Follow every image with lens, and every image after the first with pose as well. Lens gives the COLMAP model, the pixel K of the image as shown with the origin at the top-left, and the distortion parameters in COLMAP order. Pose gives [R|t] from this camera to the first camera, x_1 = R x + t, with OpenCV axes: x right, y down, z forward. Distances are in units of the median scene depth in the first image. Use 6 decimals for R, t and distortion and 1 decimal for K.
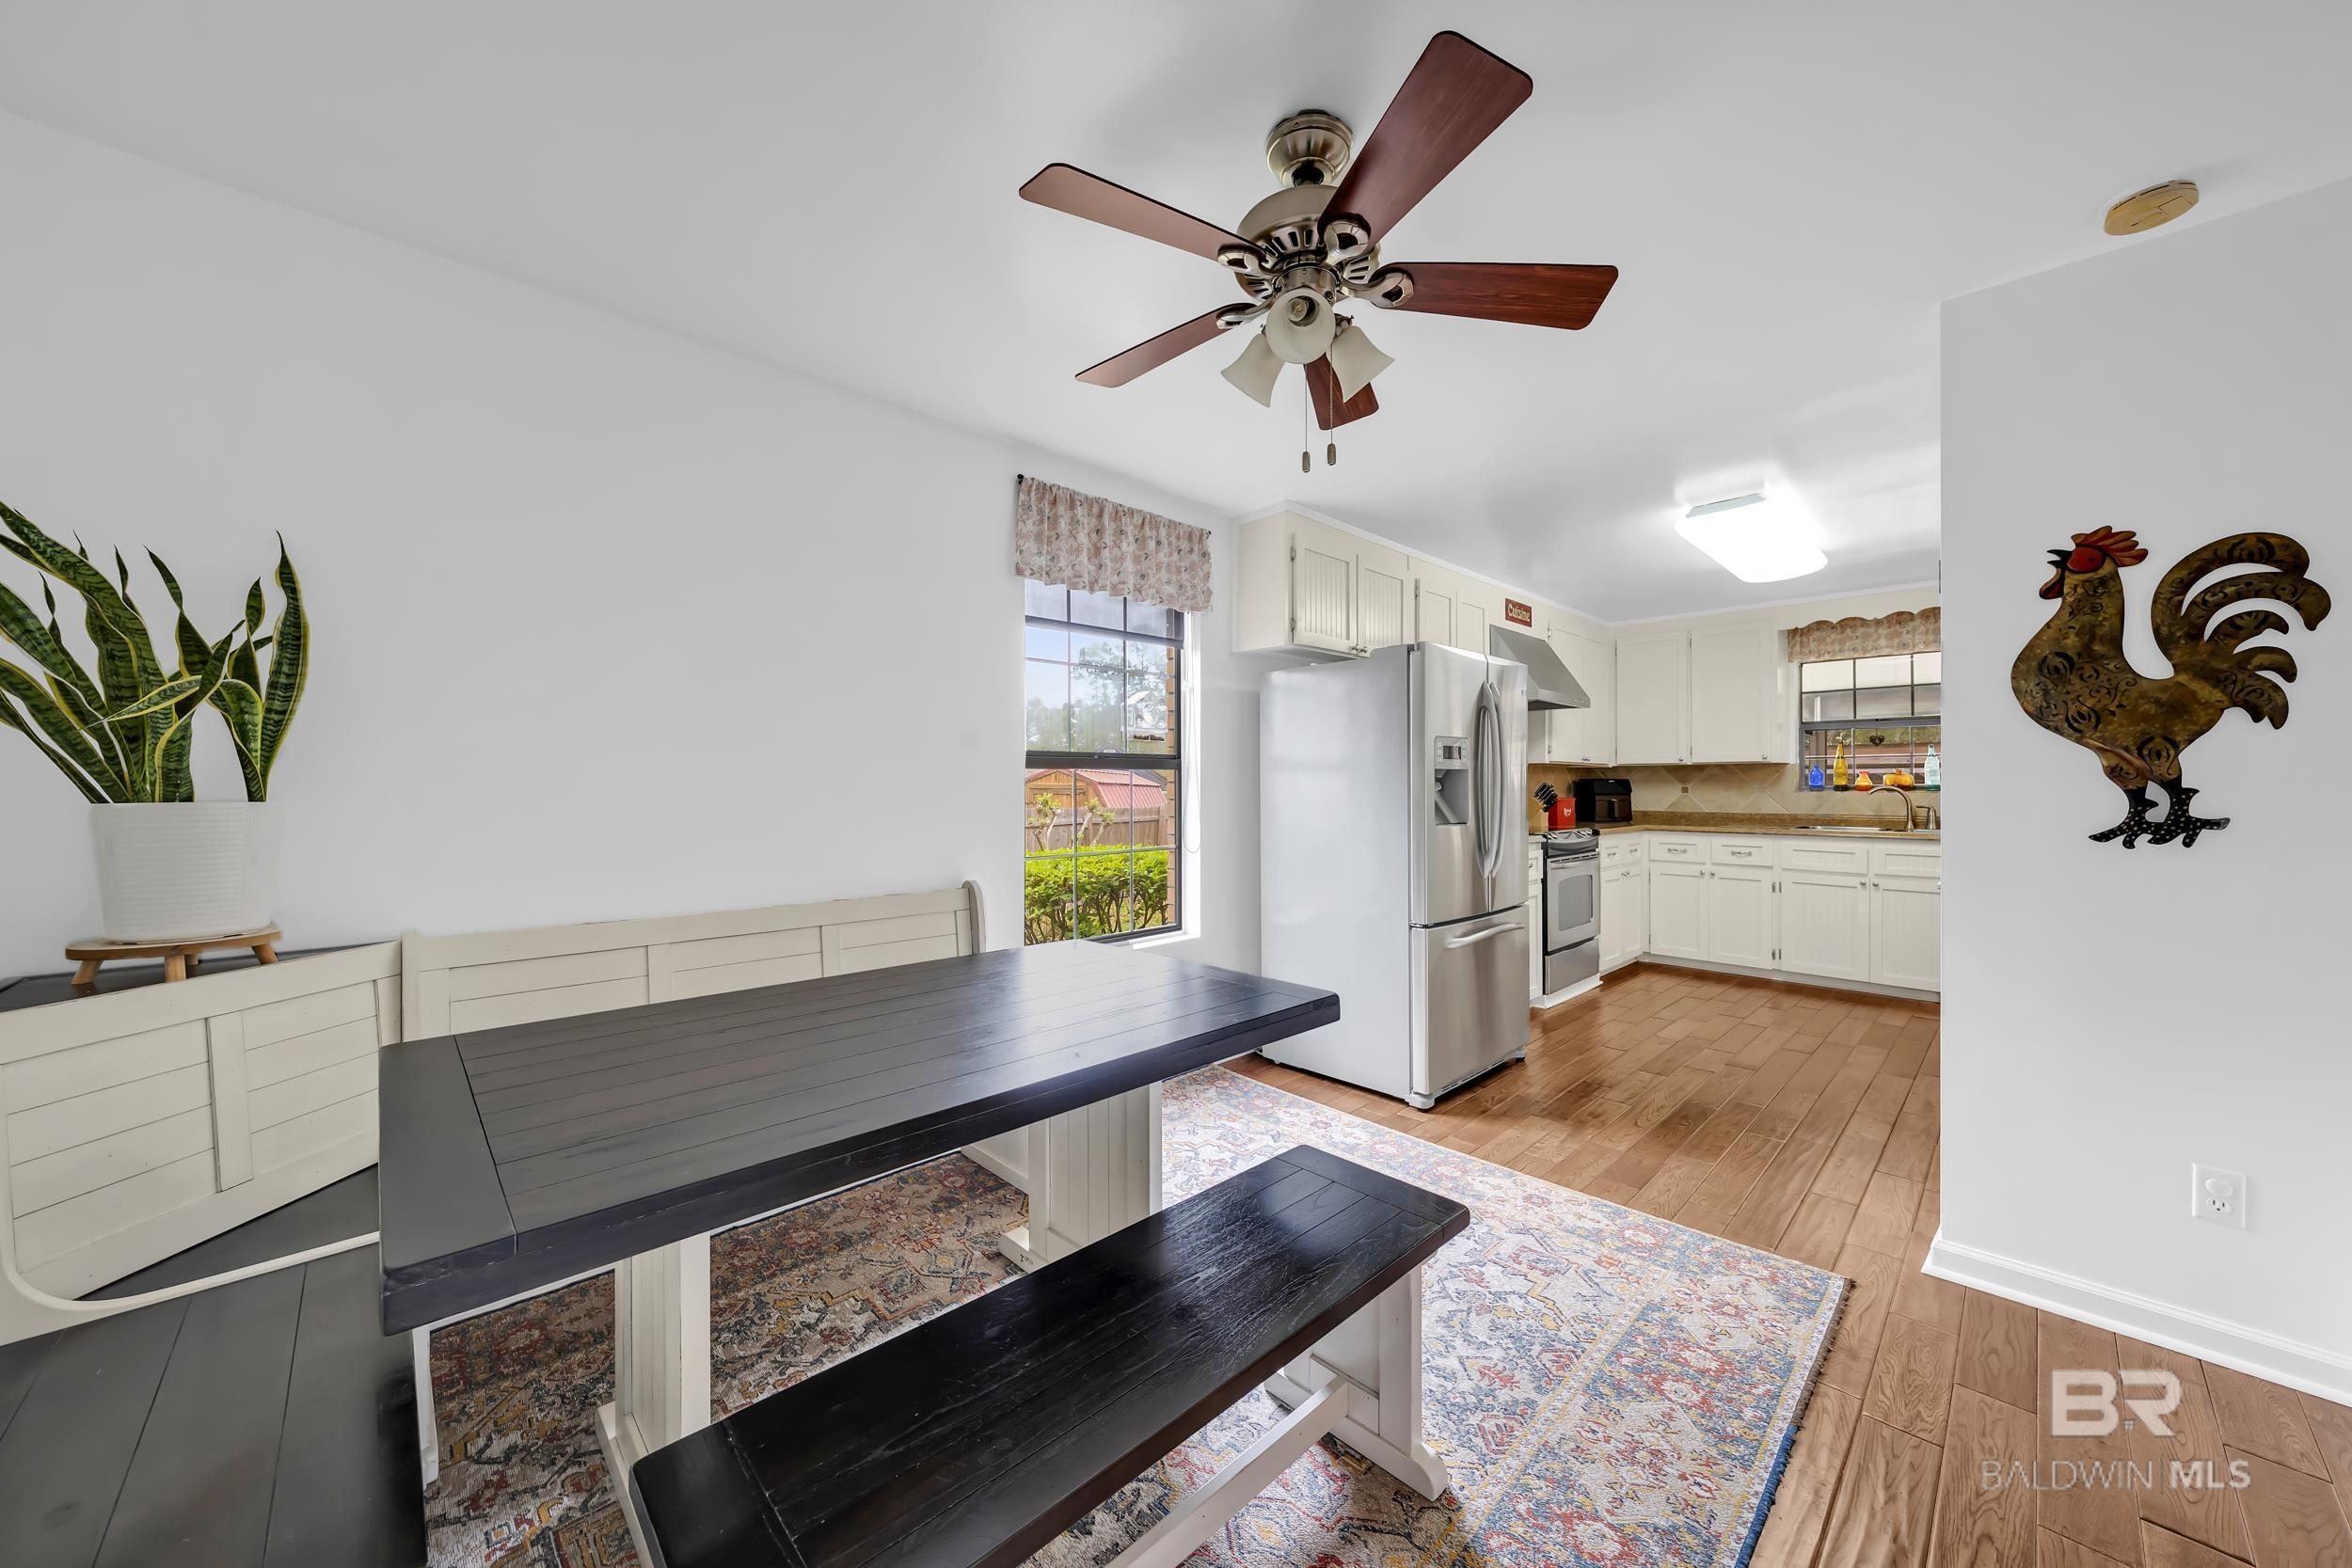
lens RADIAL K [[817.5, 0, 1168.2], [0, 817.5, 777.5], [0, 0, 1]] dist [-0.003019, -0.000053]
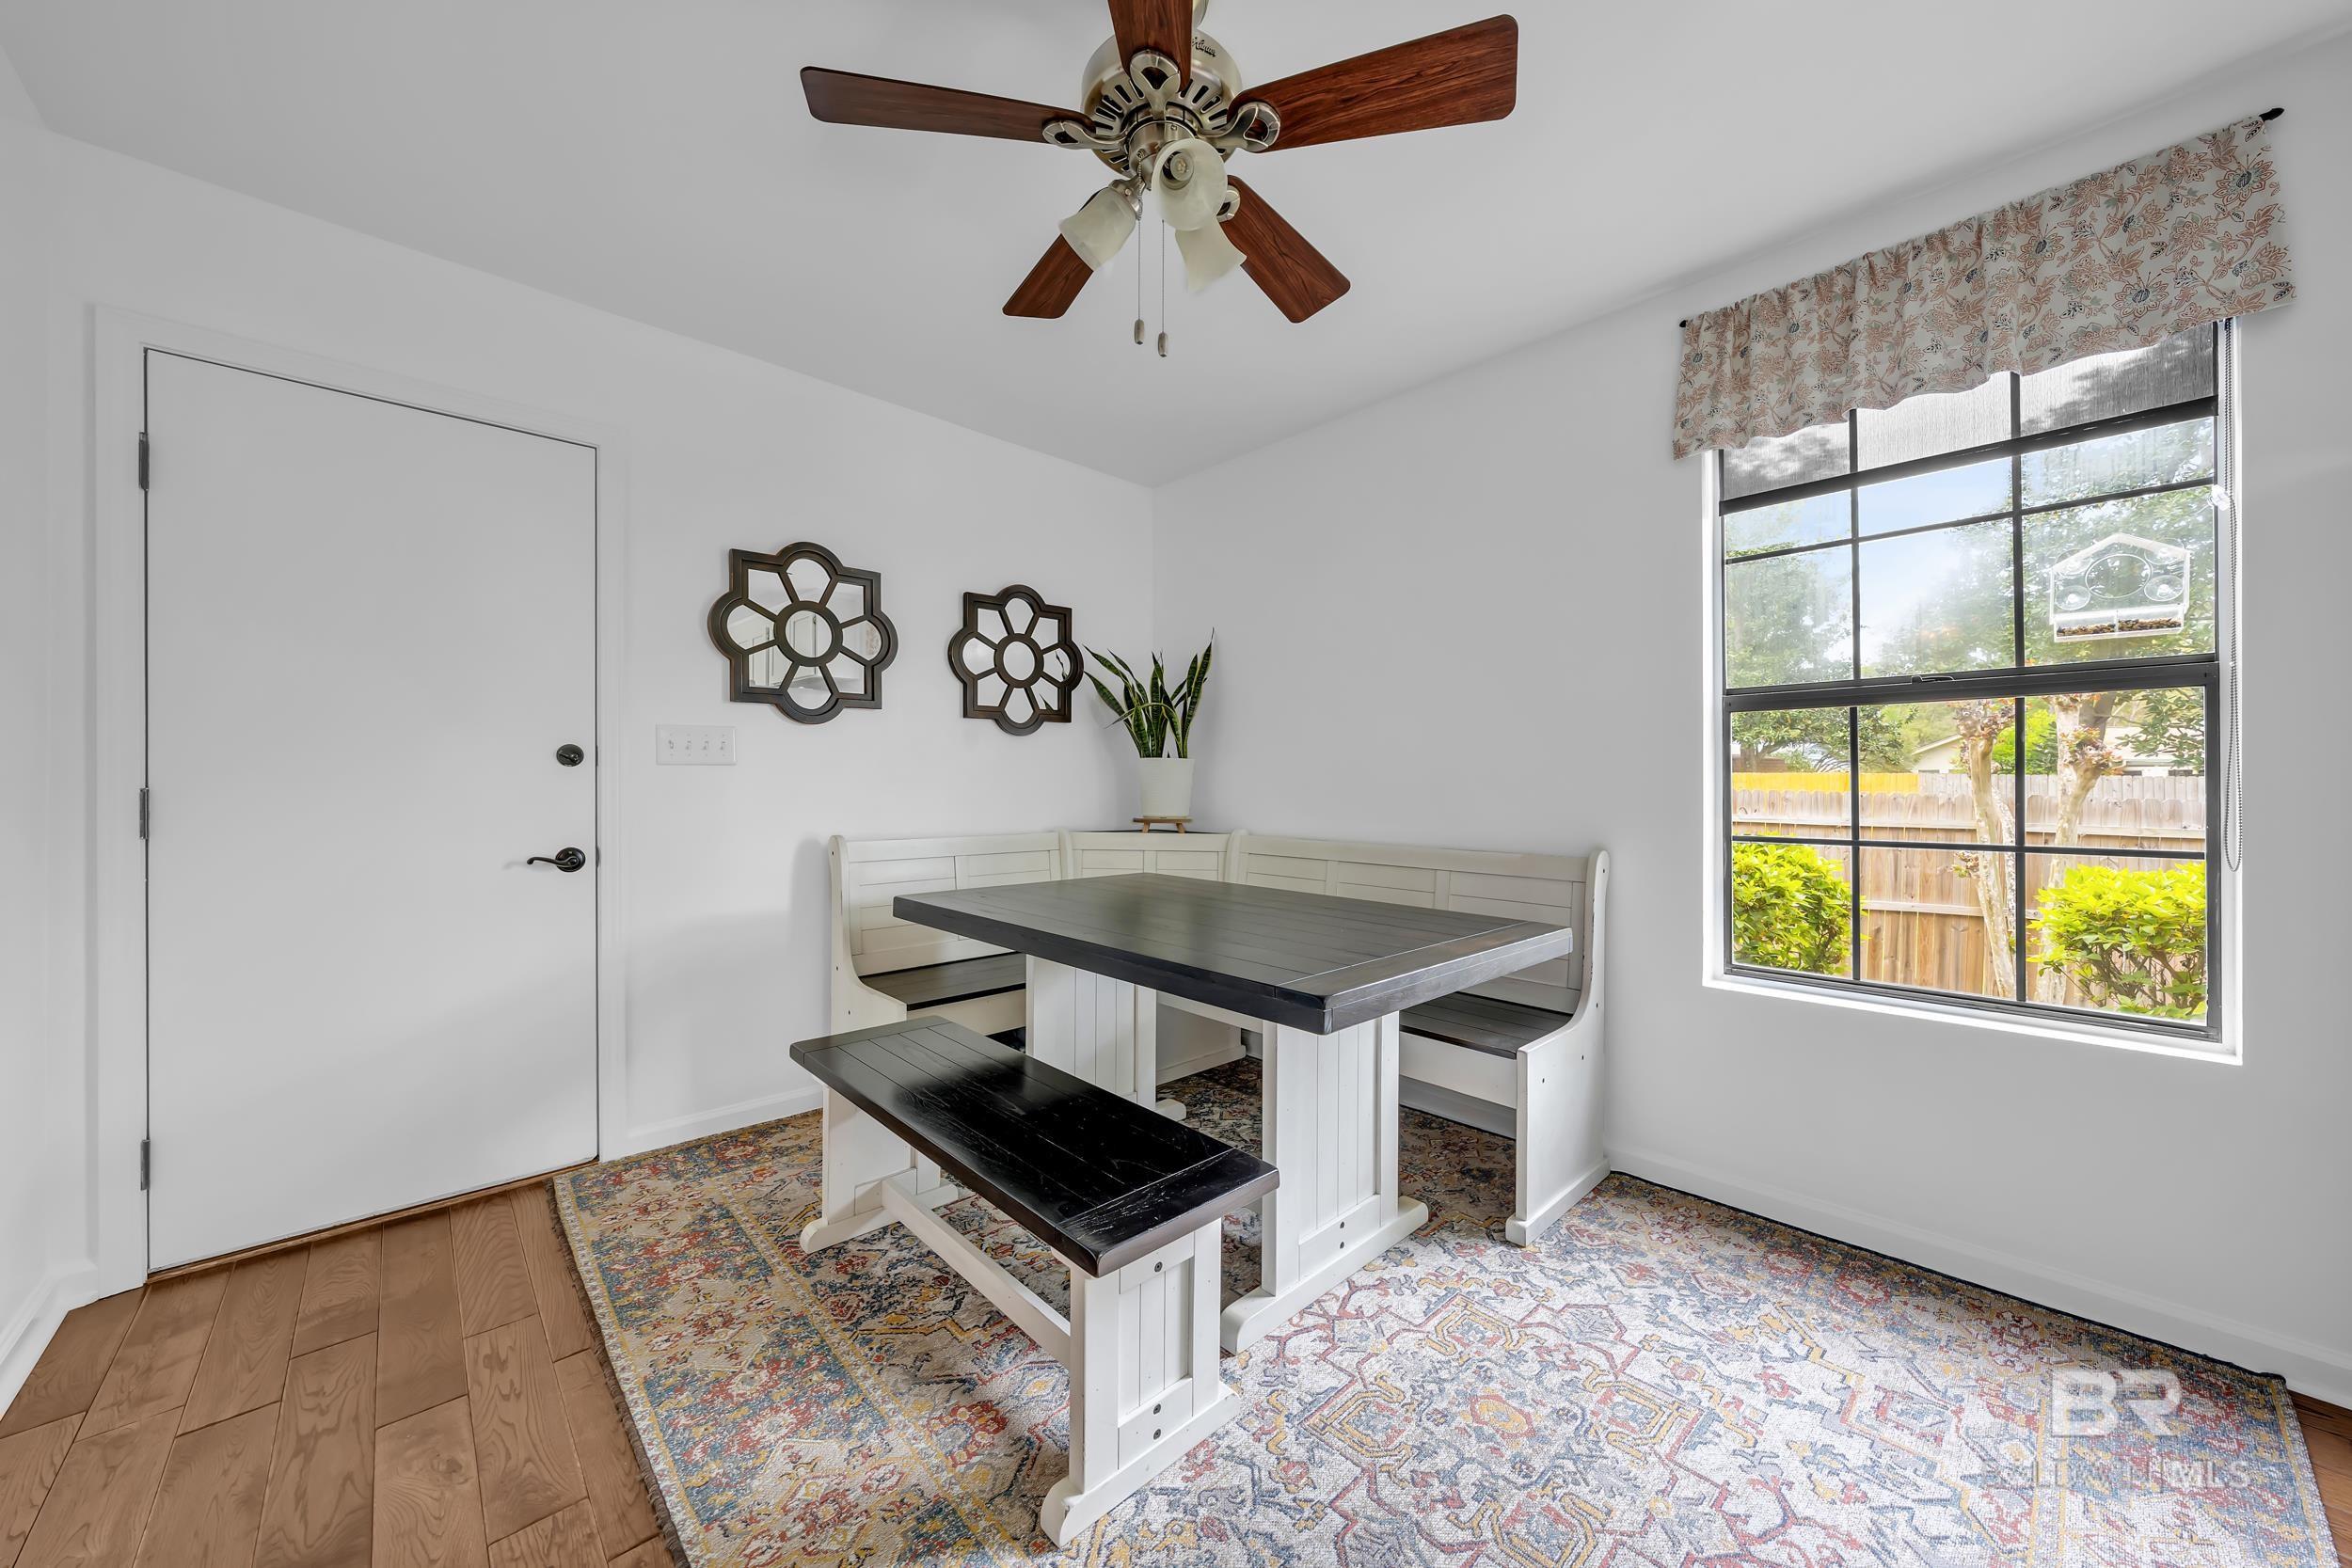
lens RADIAL K [[817.5, 0, 1206.5], [0, 817.5, 776.6], [0, 0, 1]] dist [-0.003019, -0.000053]
pose [[0.025436, 0.000939, -0.999676, 0.537345], [0.014039, 0.999901, 0.001296, 0.037799], [0.999578, -0.014067, 0.025421, 0.521282]]
